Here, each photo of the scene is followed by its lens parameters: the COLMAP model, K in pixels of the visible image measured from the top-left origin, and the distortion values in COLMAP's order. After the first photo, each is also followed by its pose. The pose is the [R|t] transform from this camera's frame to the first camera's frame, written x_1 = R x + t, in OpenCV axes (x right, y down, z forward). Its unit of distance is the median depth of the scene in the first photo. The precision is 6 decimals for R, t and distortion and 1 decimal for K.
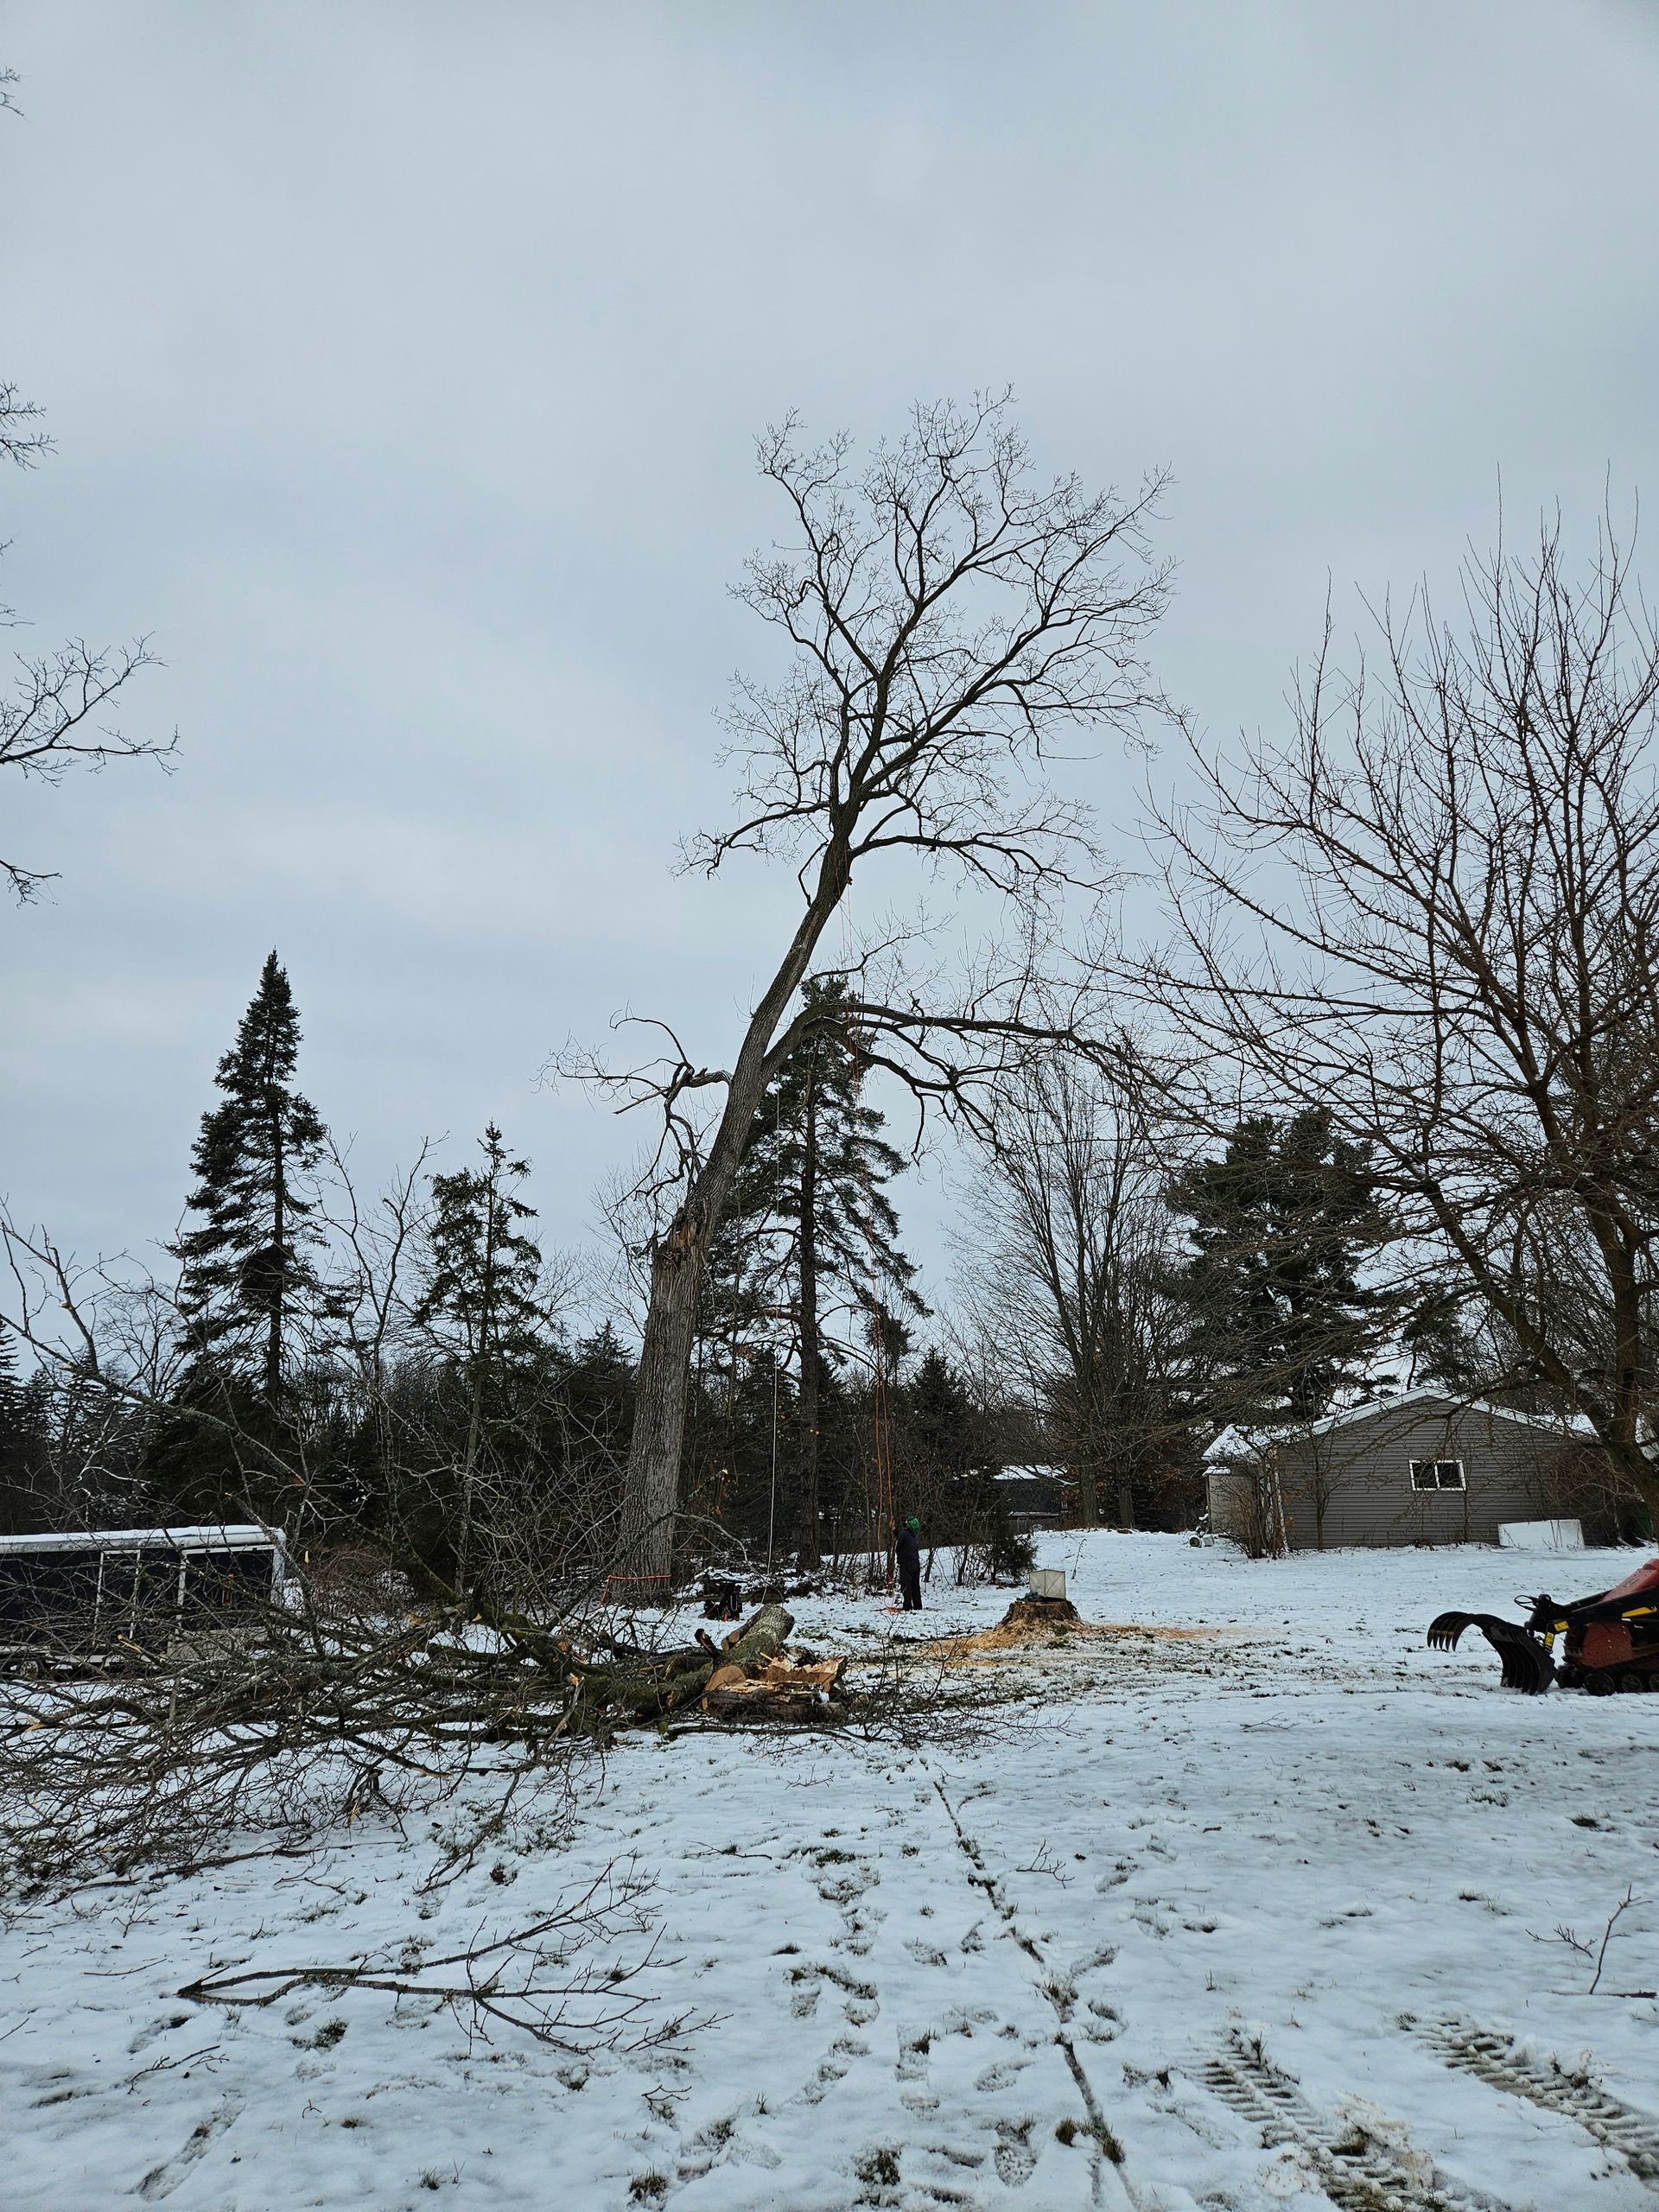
lens RADIAL K [[1466.8, 0, 813.0], [0, 1466.8, 1049.3], [0, 0, 1]] dist [0.083200, -0.051941]
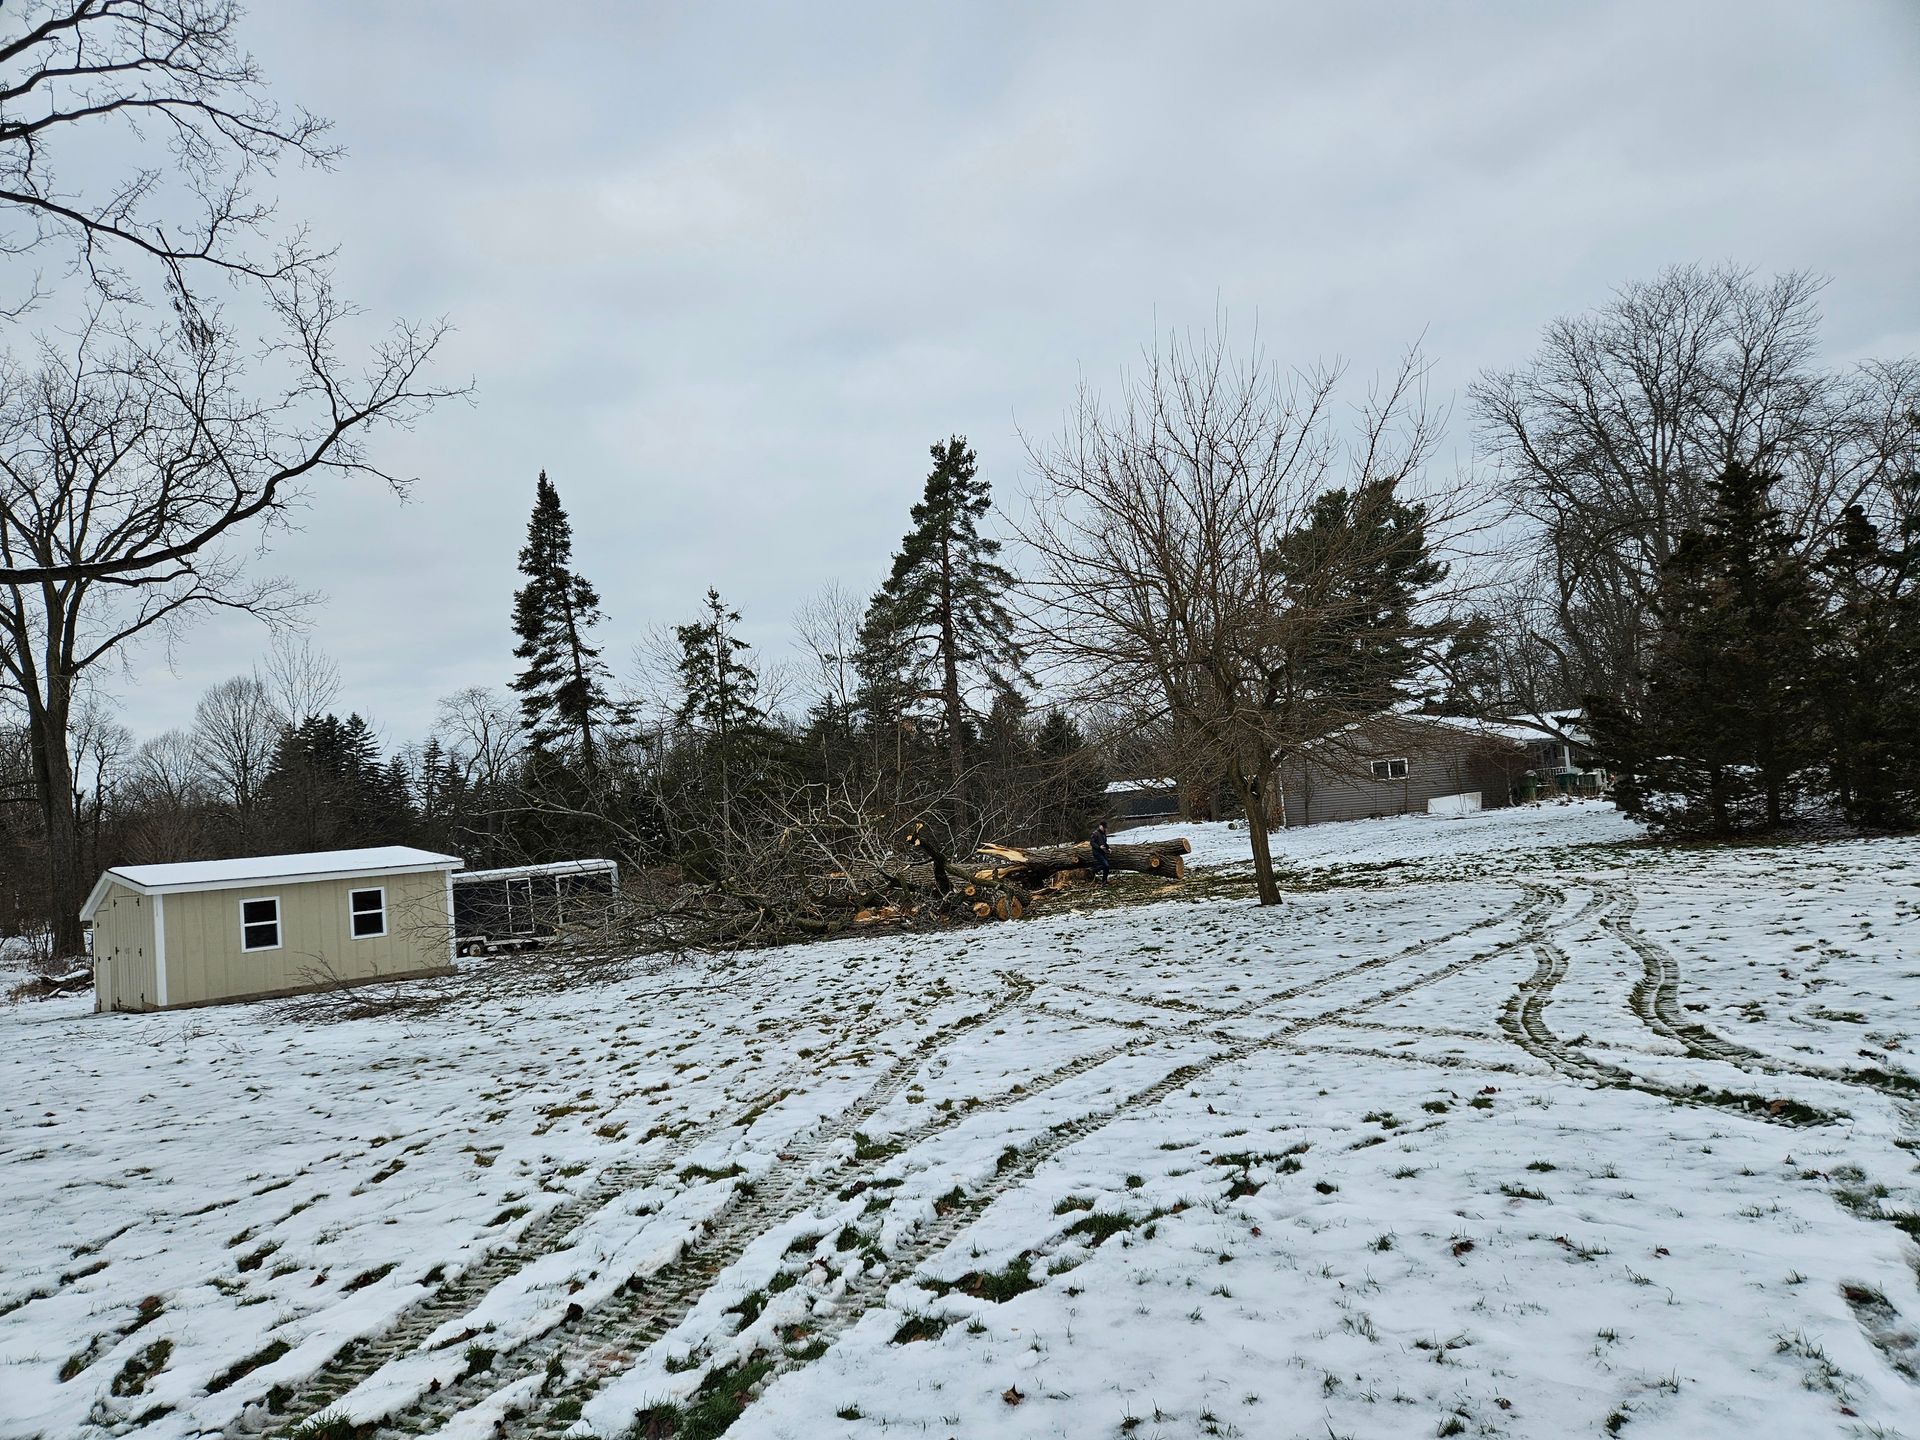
lens RADIAL K [[1273.1, 0, 935.2], [0, 1273.1, 718.5], [0, 0, 1]] dist [0.083200, -0.051941]
pose [[0.994880, -0.076603, -0.065923, 0.066535], [0.089108, 0.972636, 0.214568, -0.067676], [0.047683, -0.219343, 0.974482, -0.216725]]
